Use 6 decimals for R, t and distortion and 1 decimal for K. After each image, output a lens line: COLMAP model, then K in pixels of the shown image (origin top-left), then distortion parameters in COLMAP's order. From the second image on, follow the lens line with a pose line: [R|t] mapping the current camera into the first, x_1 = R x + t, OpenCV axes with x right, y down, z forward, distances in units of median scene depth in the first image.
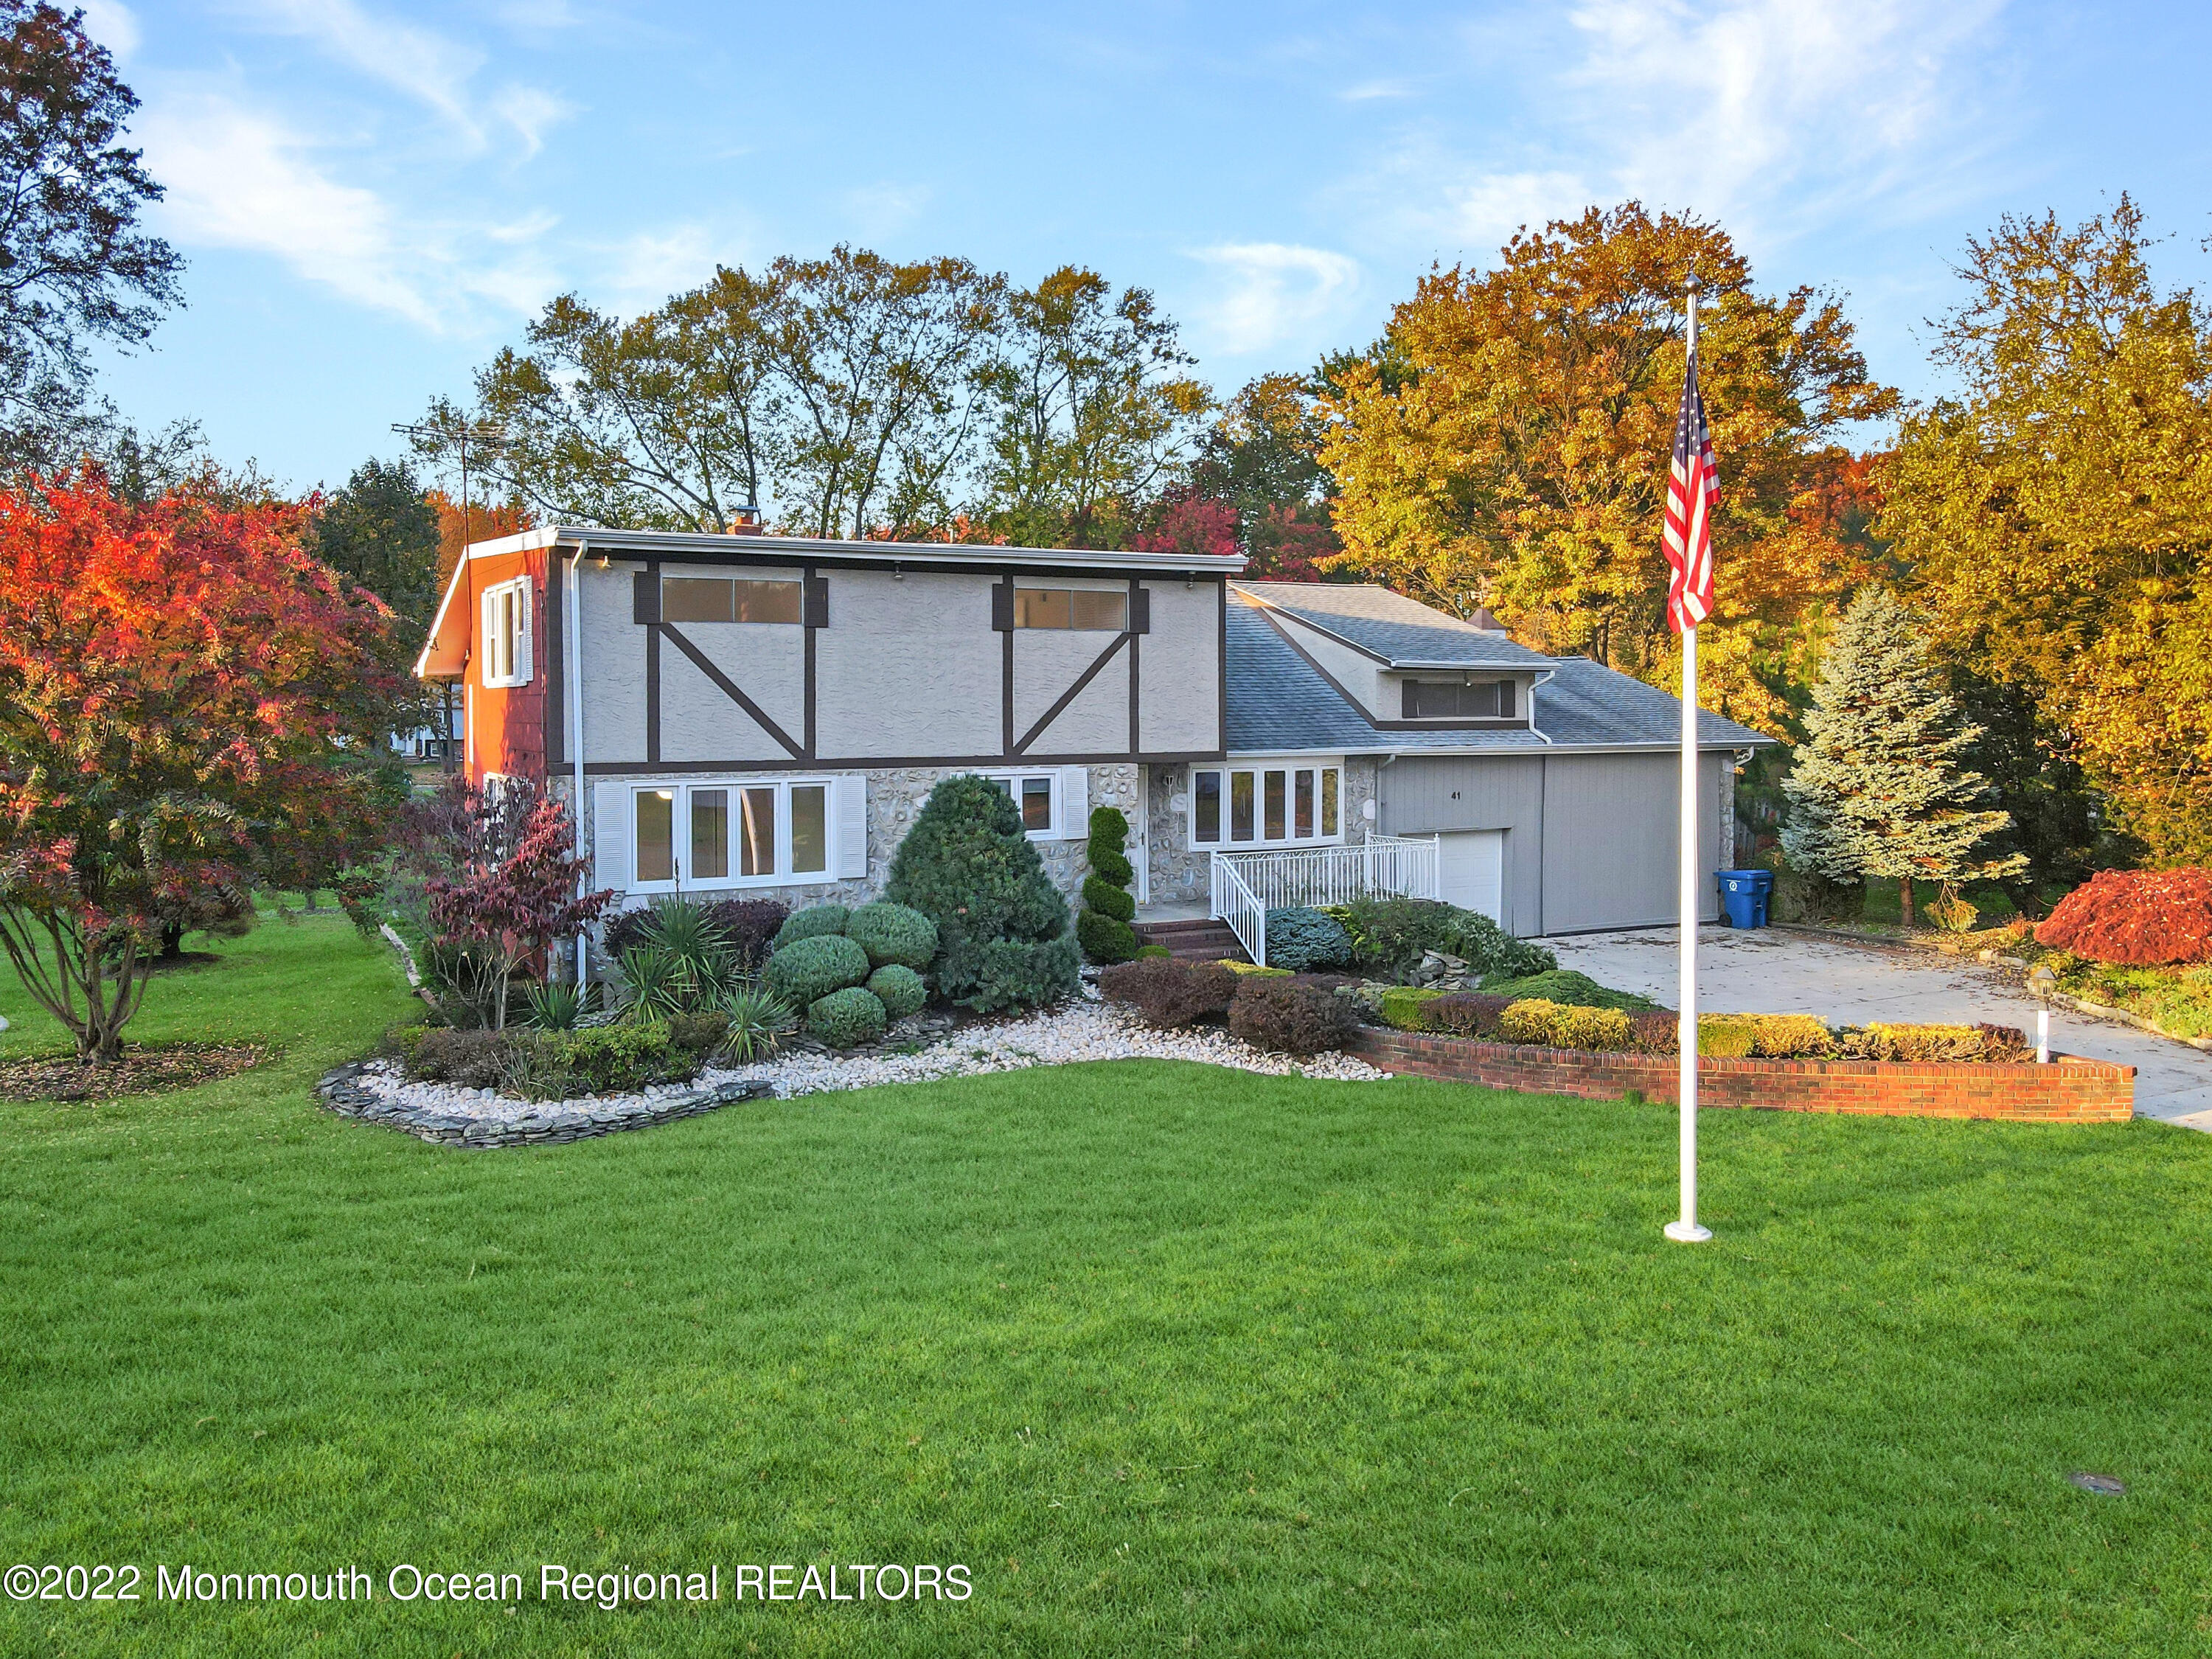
lens RADIAL K [[1654.7, 0, 1106.0], [0, 1654.7, 829.5], [0, 0, 1]] dist [0.009223, 0.002696]
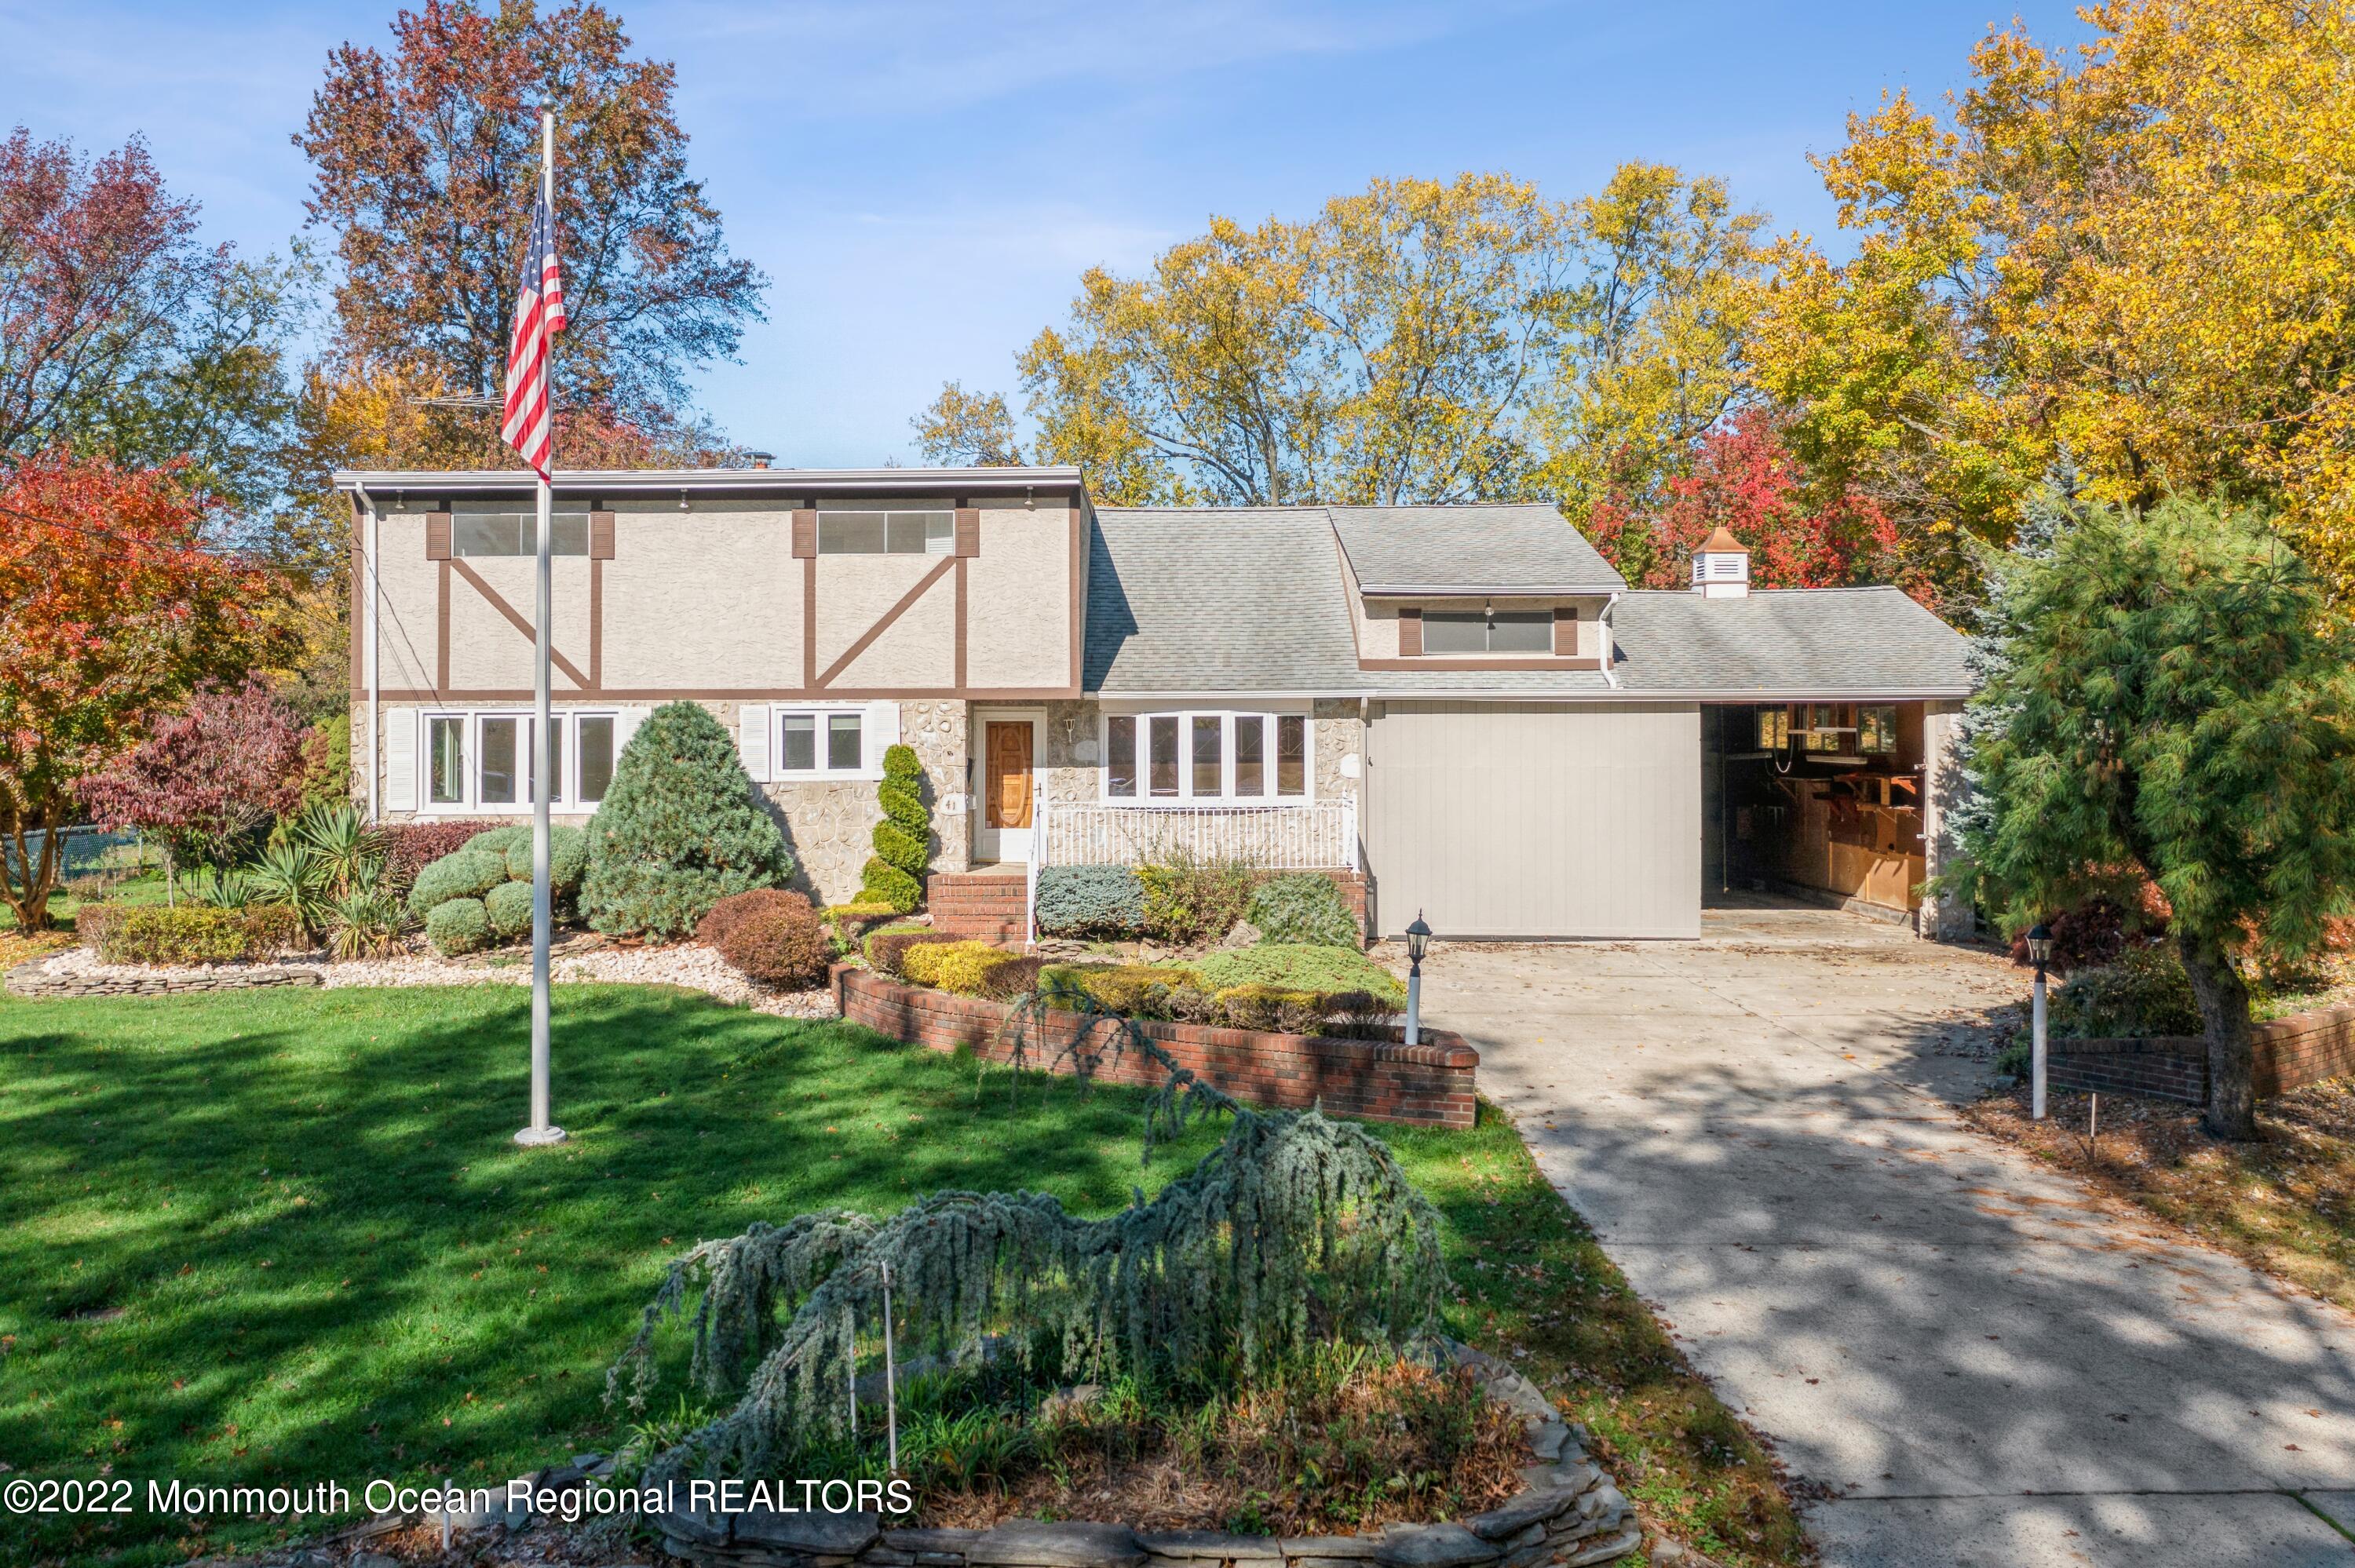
lens RADIAL K [[1970.7, 0, 1177.5], [0, 1970.7, 784.0], [0, 0, 1]] dist [-0.012312, -0.014701]
pose [[0.869804, 0.014652, -0.493179, 0.653088], [-0.039440, 0.998425, -0.039896, 0.044268], [0.491818, 0.054152, 0.869012, 0.125490]]
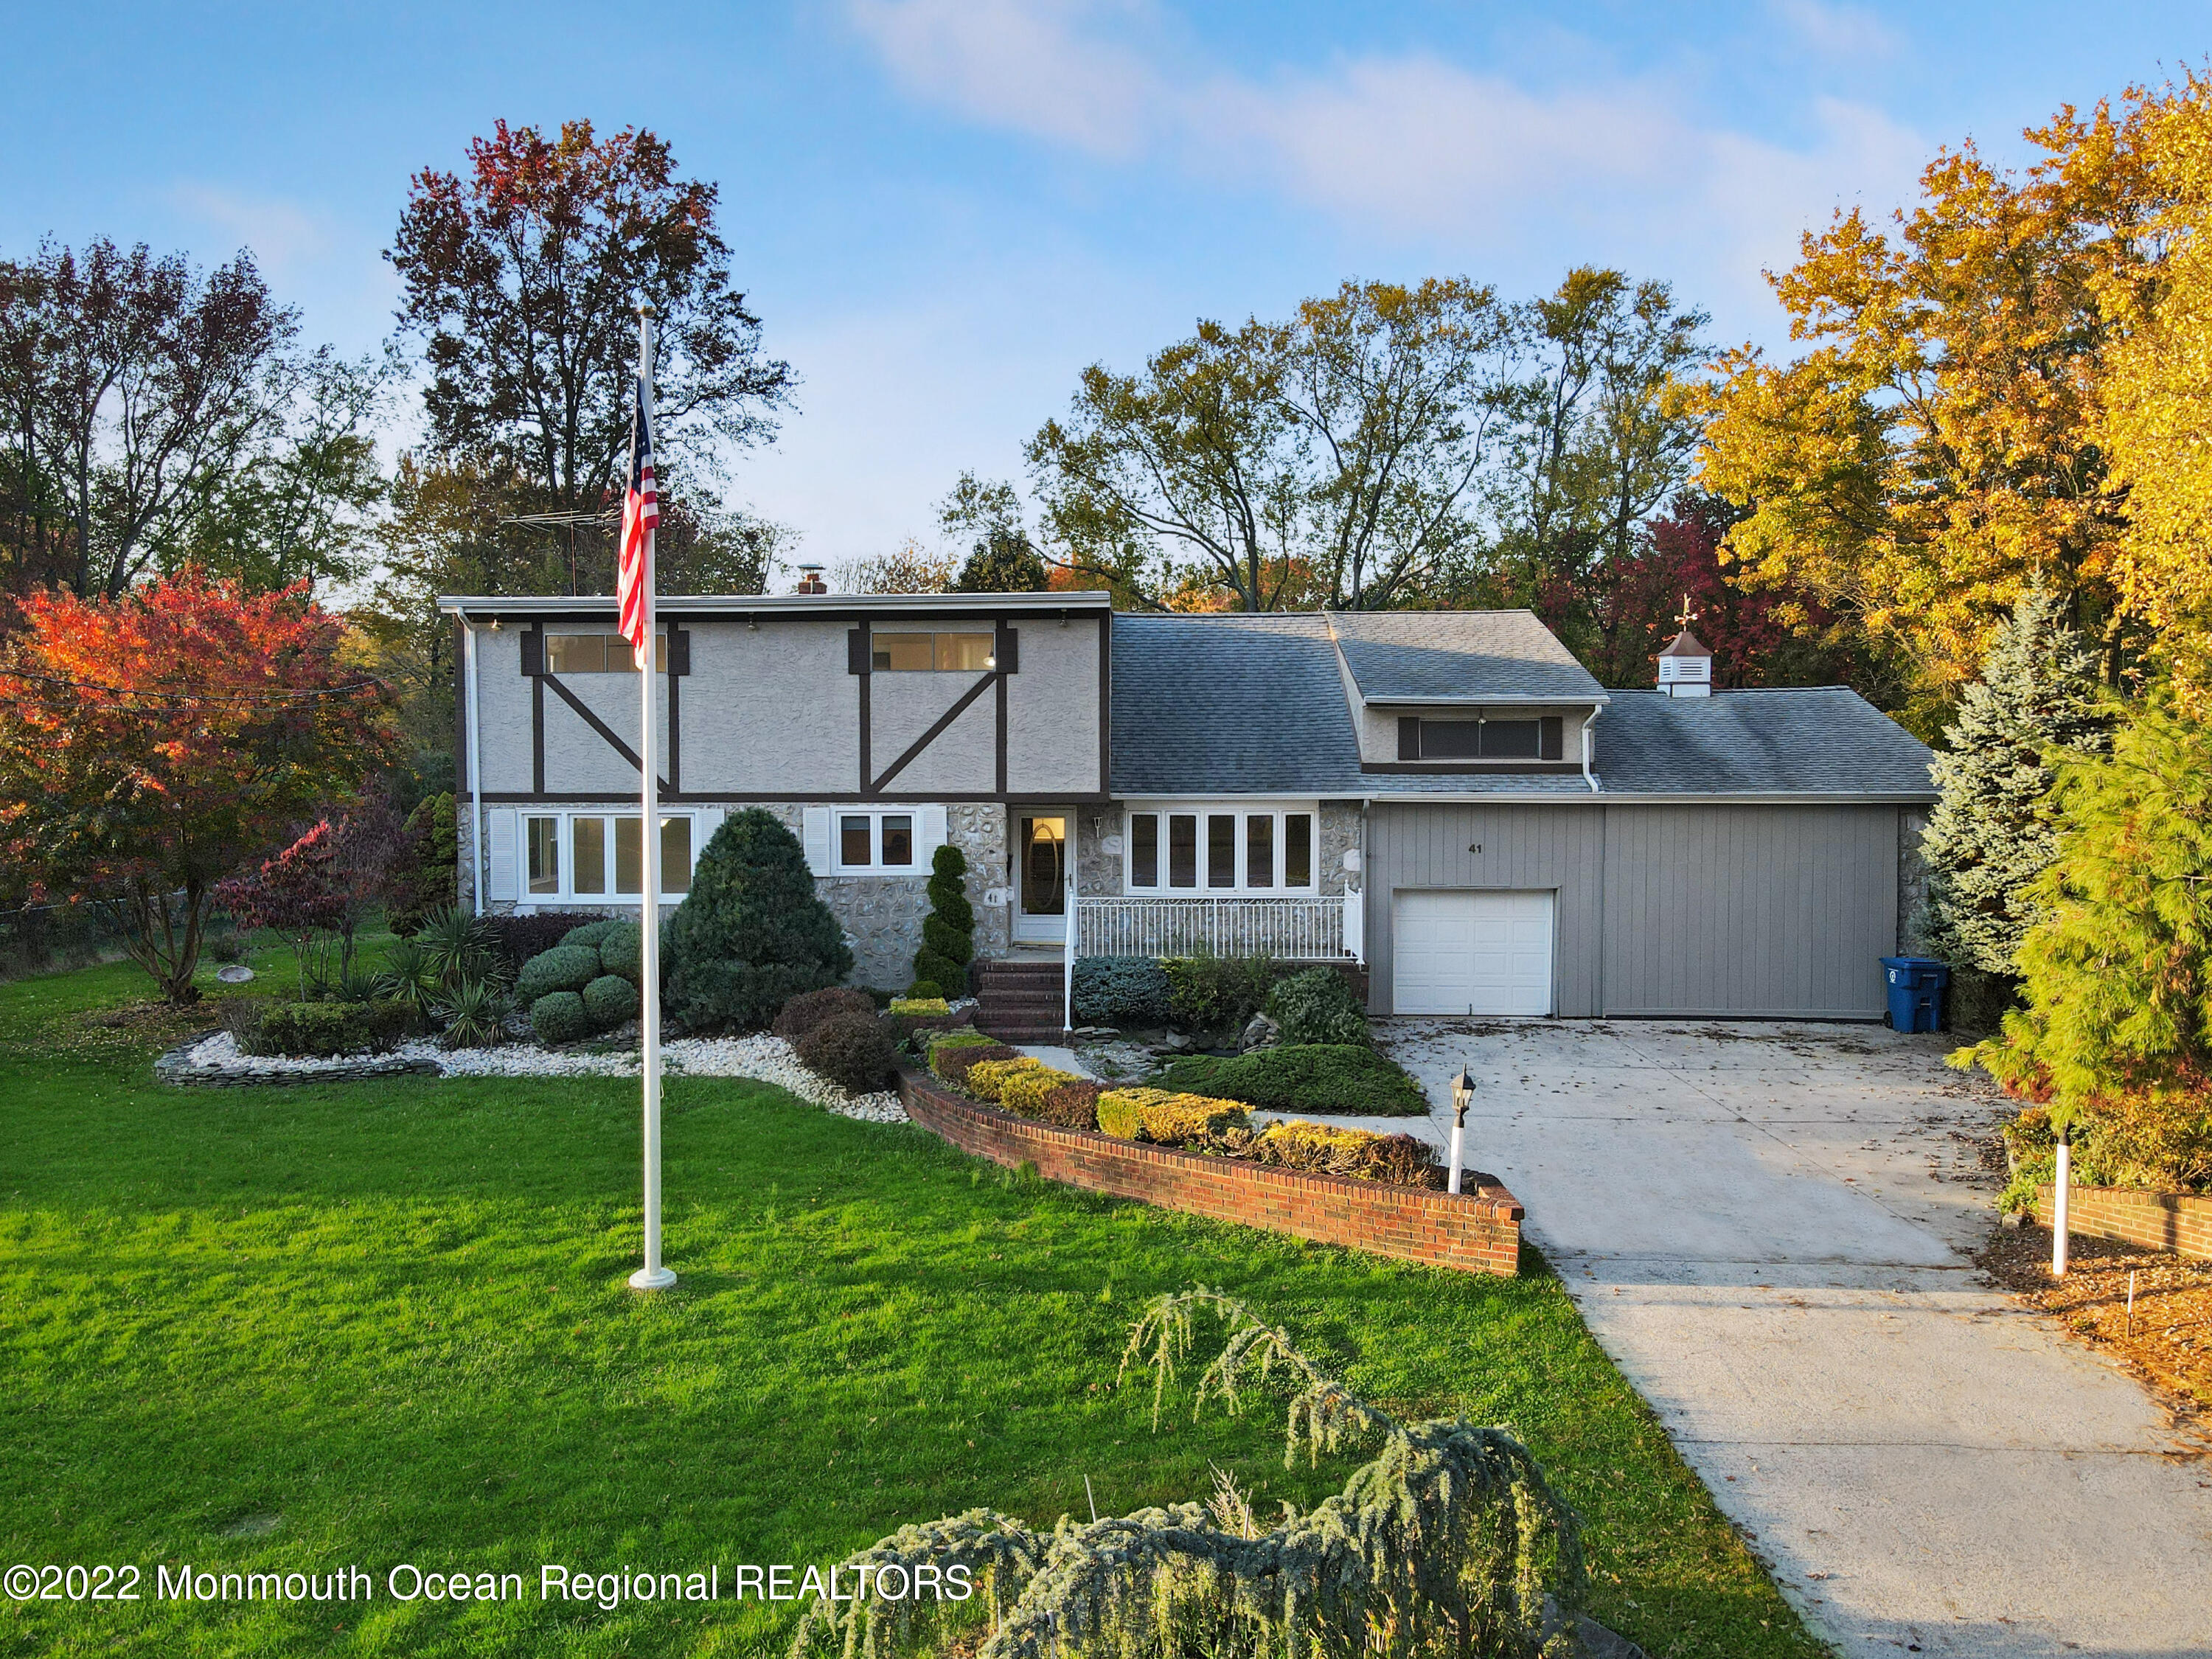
lens RADIAL K [[1693.3, 0, 1090.0], [0, 1693.3, 887.2], [0, 0, 1]] dist [0.001220, 0.006089]
pose [[0.853211, 0.043627, -0.519737, 0.600321], [-0.040164, 0.999032, 0.017925, -0.009608], [0.520016, 0.005580, 0.854138, 0.151437]]
